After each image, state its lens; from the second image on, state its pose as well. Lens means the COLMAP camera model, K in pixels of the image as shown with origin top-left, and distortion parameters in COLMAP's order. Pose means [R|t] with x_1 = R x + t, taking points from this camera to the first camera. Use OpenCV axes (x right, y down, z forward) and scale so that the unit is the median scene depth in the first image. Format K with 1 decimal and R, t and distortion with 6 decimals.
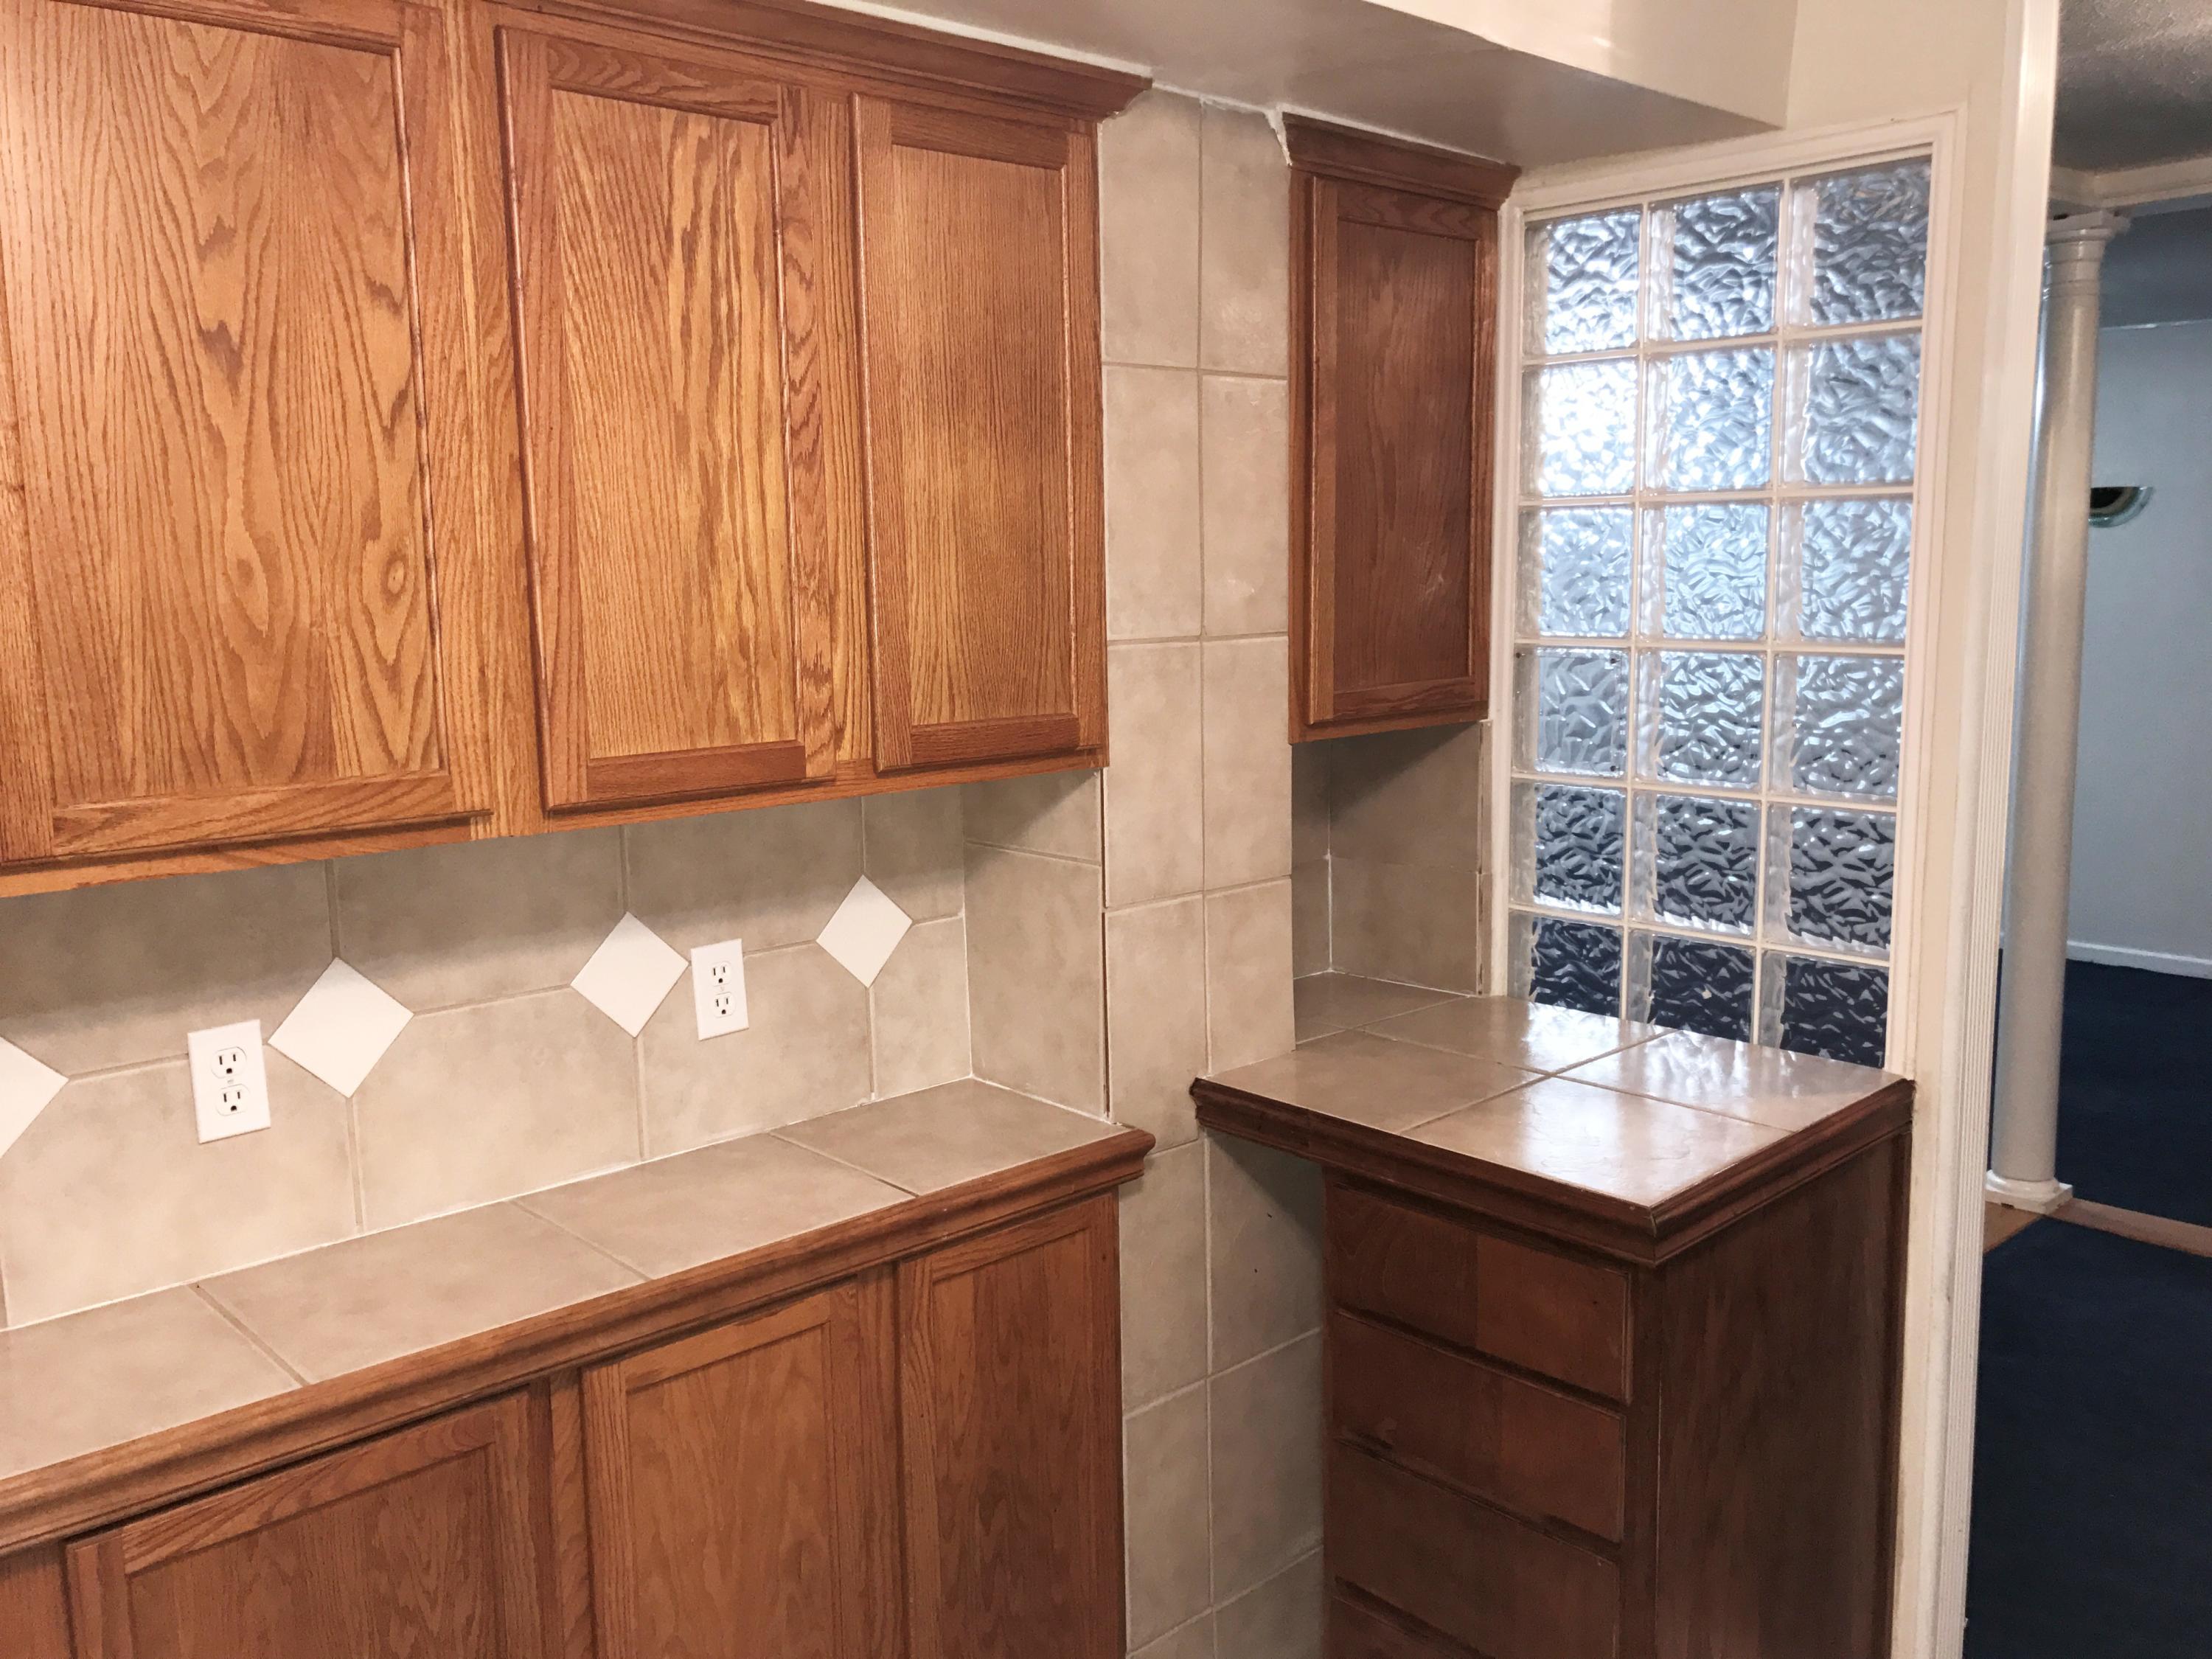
lens RADIAL K [[1824.7, 0, 1103.1], [0, 1824.7, 806.6], [0, 0, 1]] dist [0.026412, -0.021586]
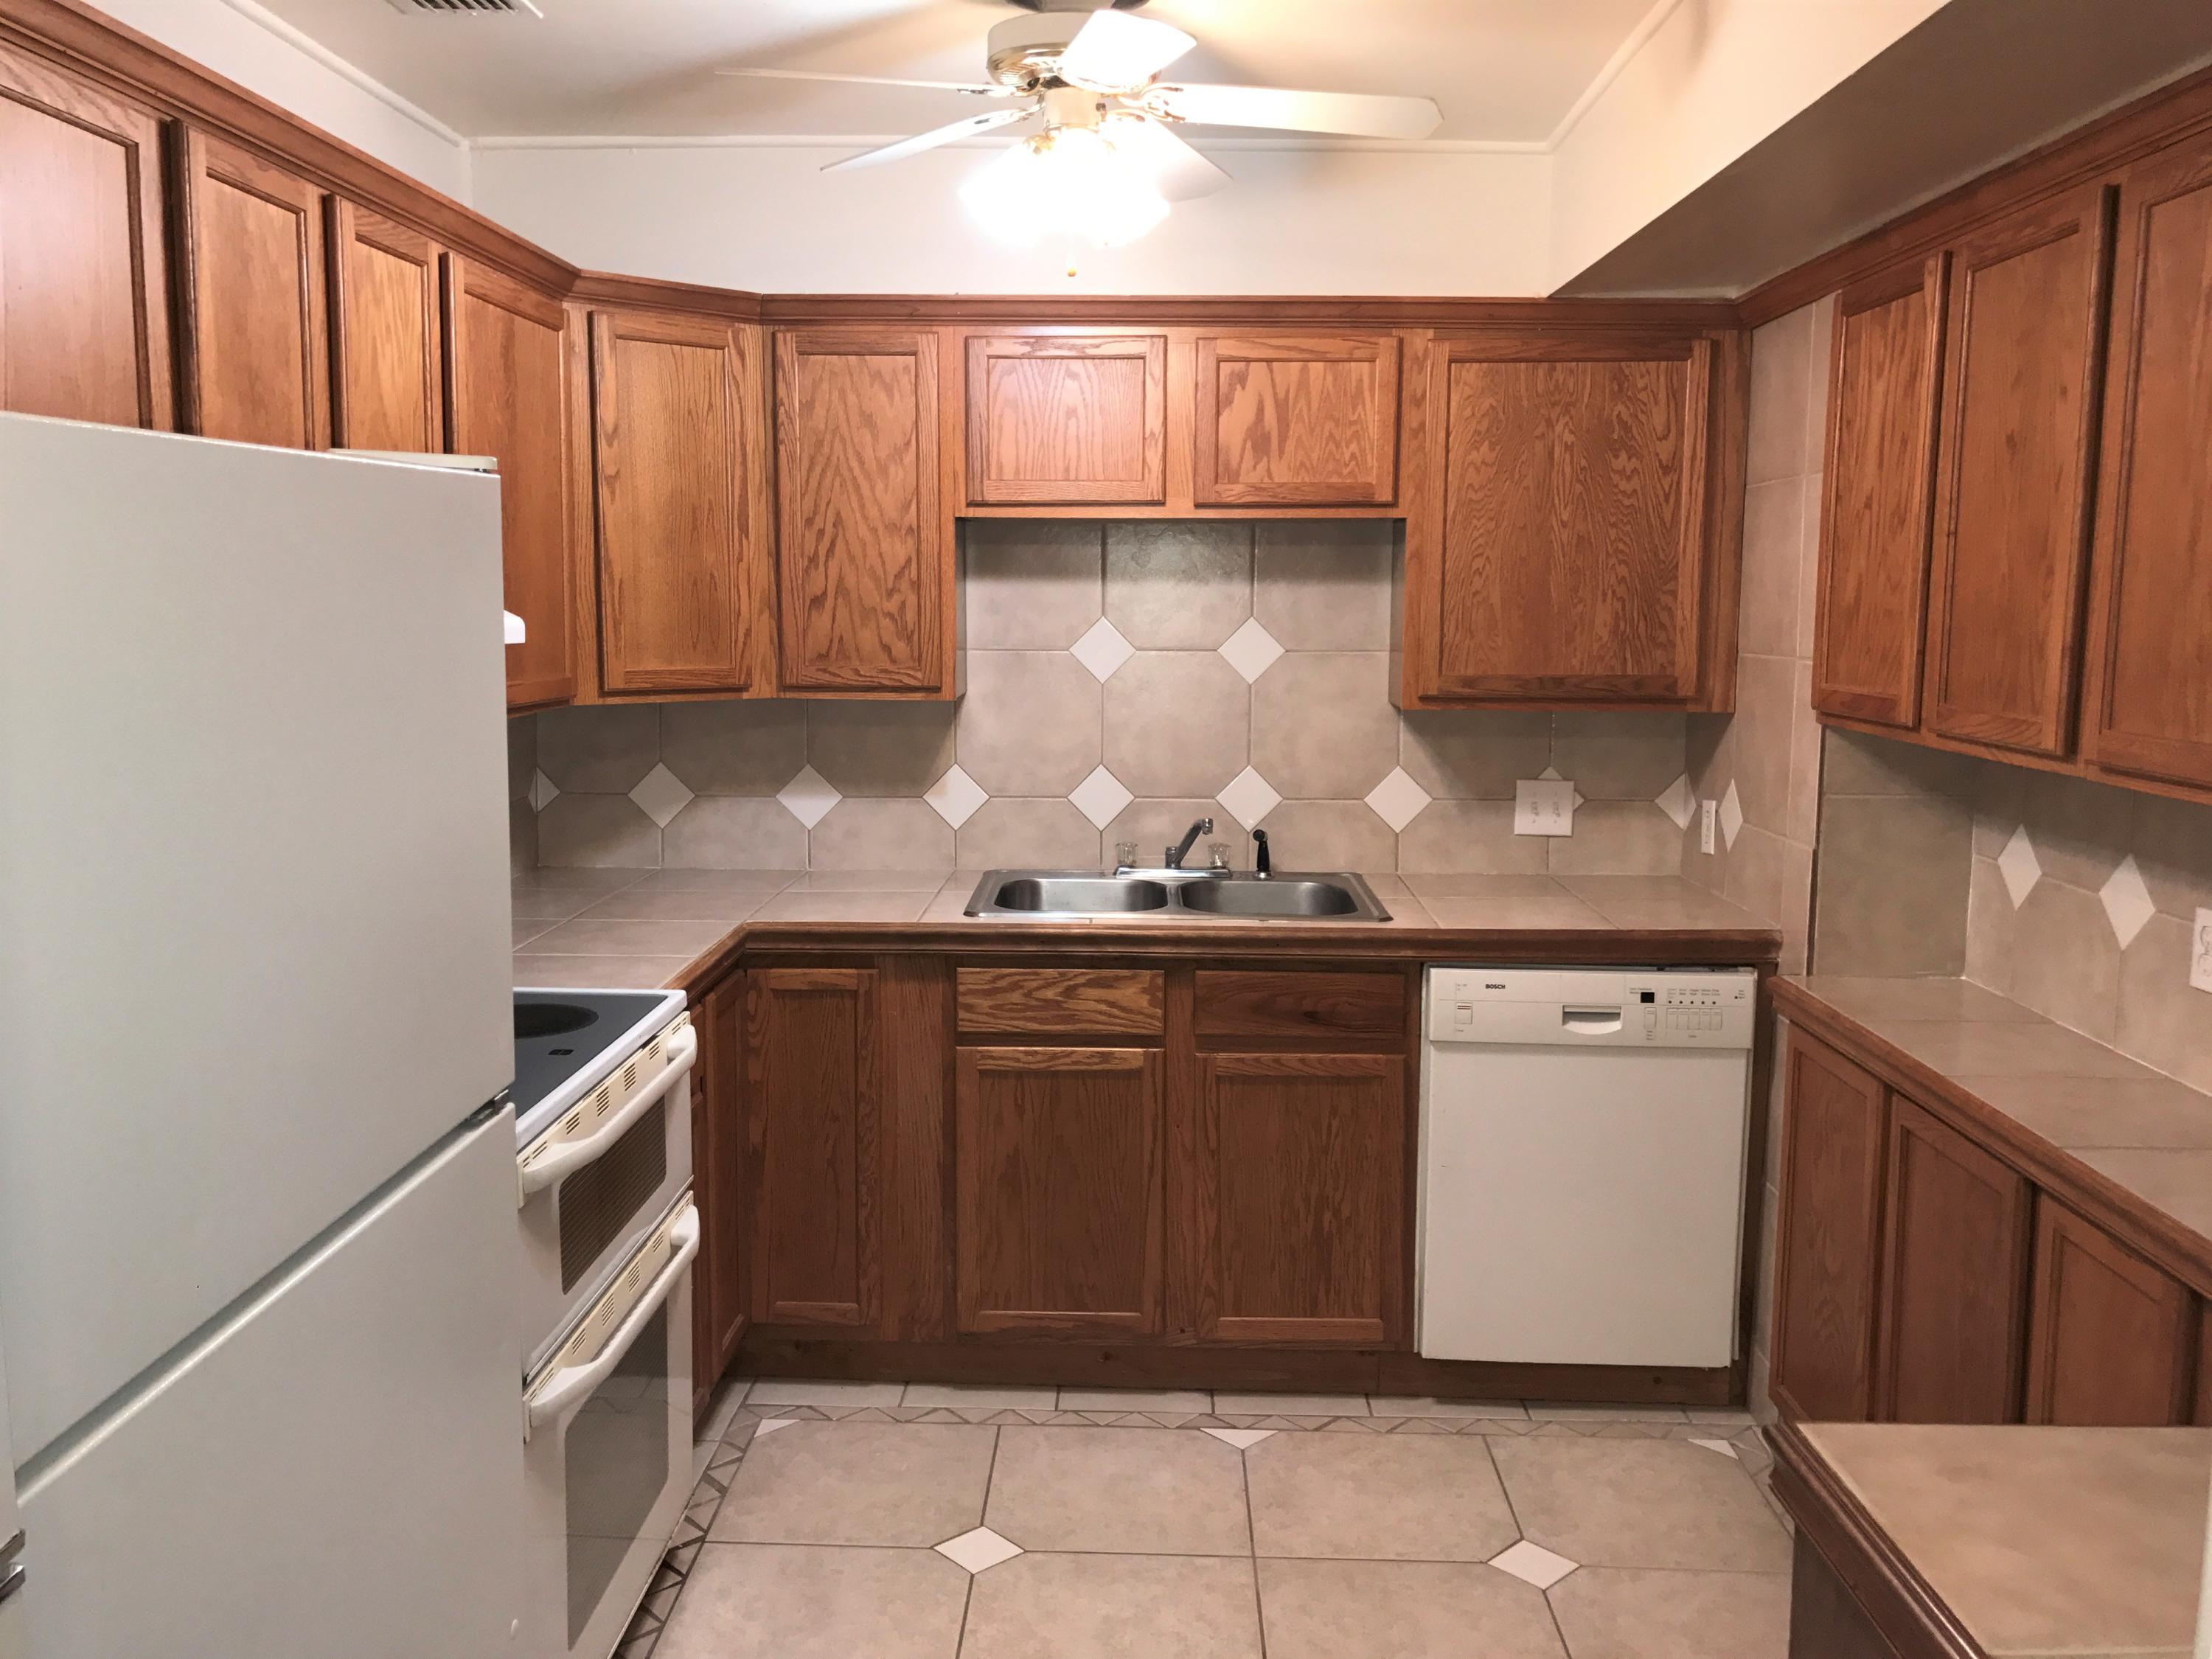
lens RADIAL K [[1824.7, 0, 1103.1], [0, 1824.7, 806.6], [0, 0, 1]] dist [0.026412, -0.021586]
pose [[-0.700396, 0.097938, -0.707004, 1.056360], [-0.090172, 0.970463, 0.223764, -0.186393], [0.708036, 0.220476, -0.670877, 1.302399]]
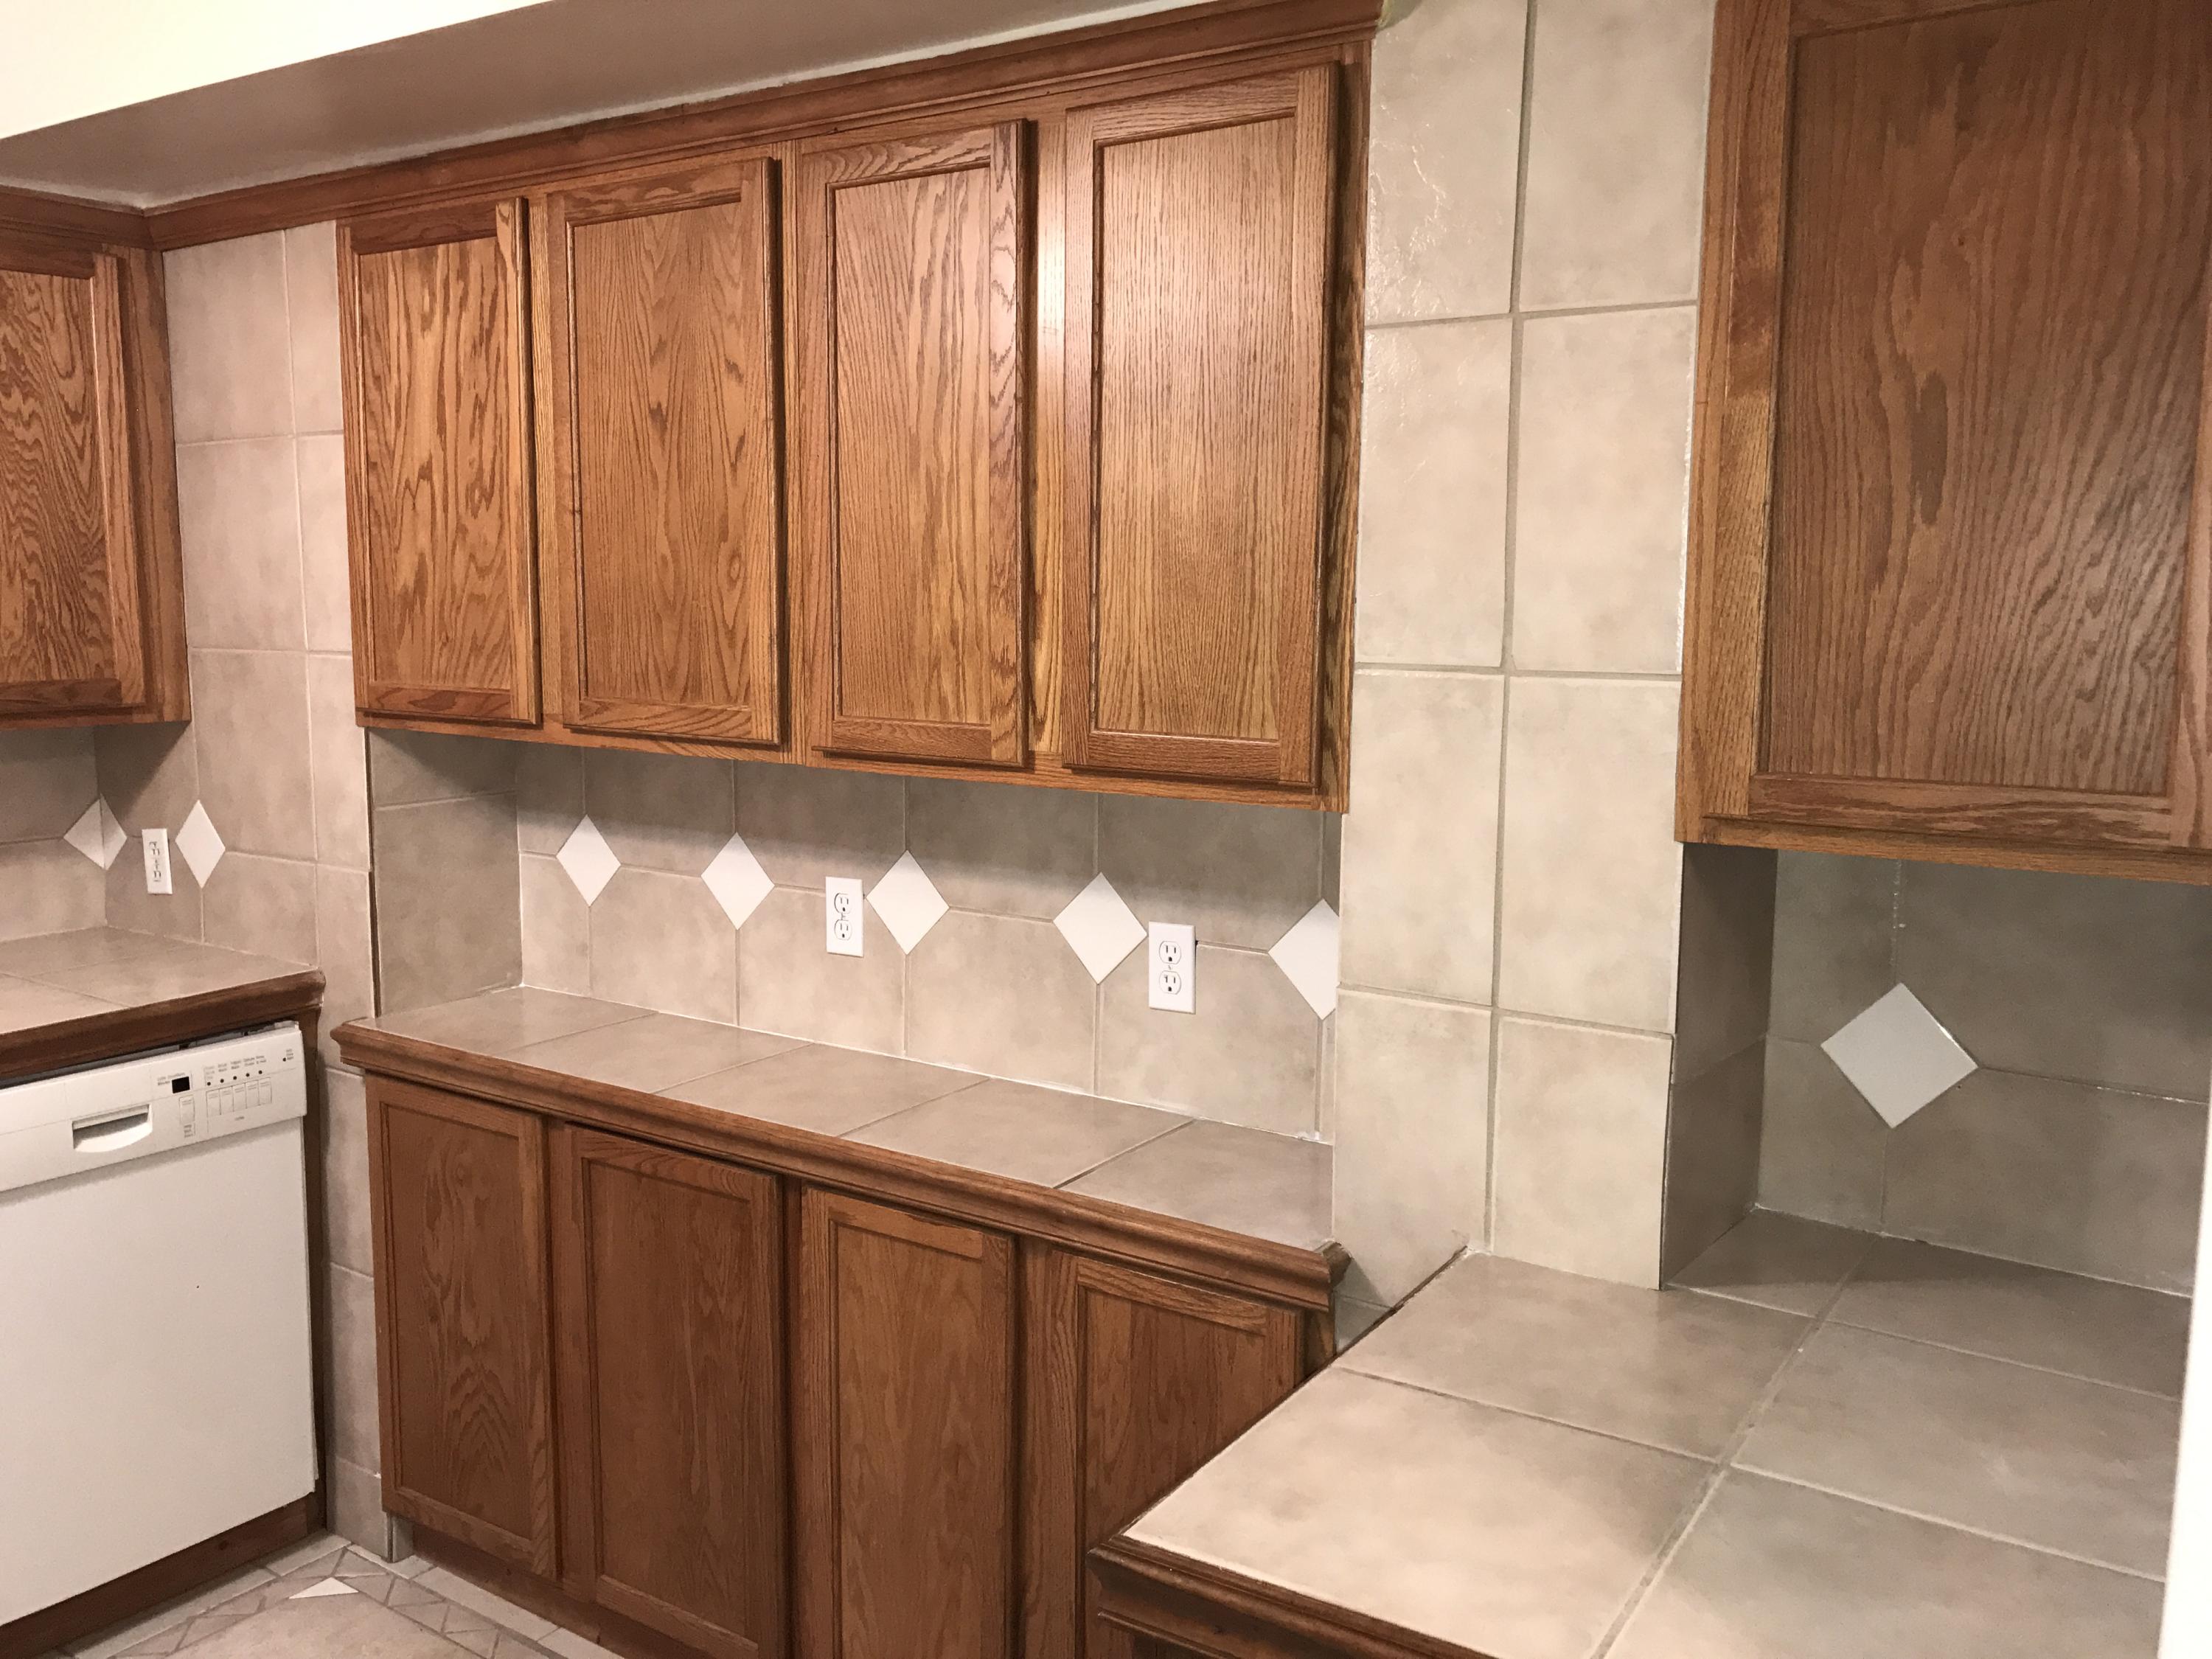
lens RADIAL K [[1824.7, 0, 1103.1], [0, 1824.7, 806.6], [0, 0, 1]] dist [0.026412, -0.021586]
pose [[0.225140, 0.141365, -0.964017, 0.938966], [-0.140355, 0.983804, 0.111488, -0.123782], [0.964164, 0.110205, 0.241335, 0.833362]]
